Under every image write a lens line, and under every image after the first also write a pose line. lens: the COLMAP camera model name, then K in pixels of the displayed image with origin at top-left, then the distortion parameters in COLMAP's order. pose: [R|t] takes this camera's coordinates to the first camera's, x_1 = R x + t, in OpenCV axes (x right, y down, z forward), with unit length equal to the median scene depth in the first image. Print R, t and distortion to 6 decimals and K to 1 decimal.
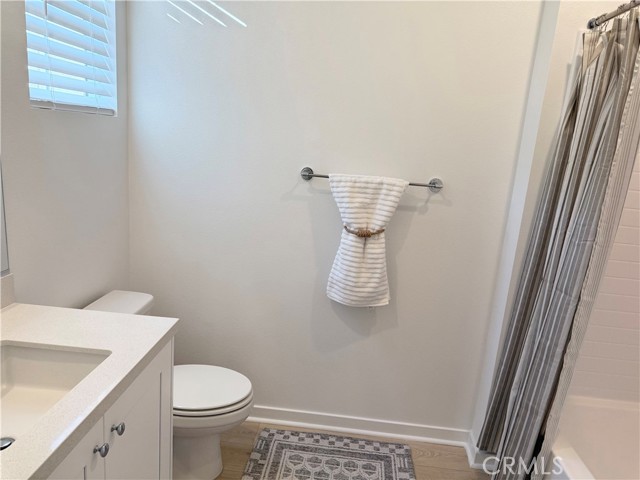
lens RADIAL K [[465.9, 0, 320.0], [0, 465.9, 240.0], [0, 0, 1]] dist [0.105173, -0.132790]
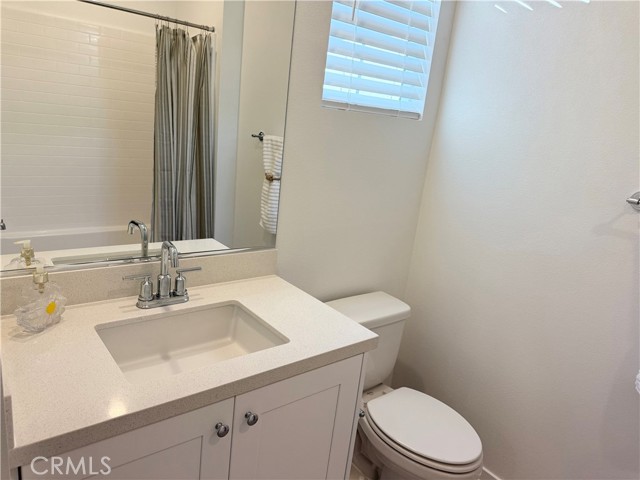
lens RADIAL K [[465.9, 0, 320.0], [0, 465.9, 240.0], [0, 0, 1]] dist [0.105173, -0.132790]
pose [[0.697023, 0.174522, -0.695486, 0.164314], [-0.201696, 0.978486, 0.043395, -0.017495], [0.688097, 0.110029, 0.717228, 0.197640]]
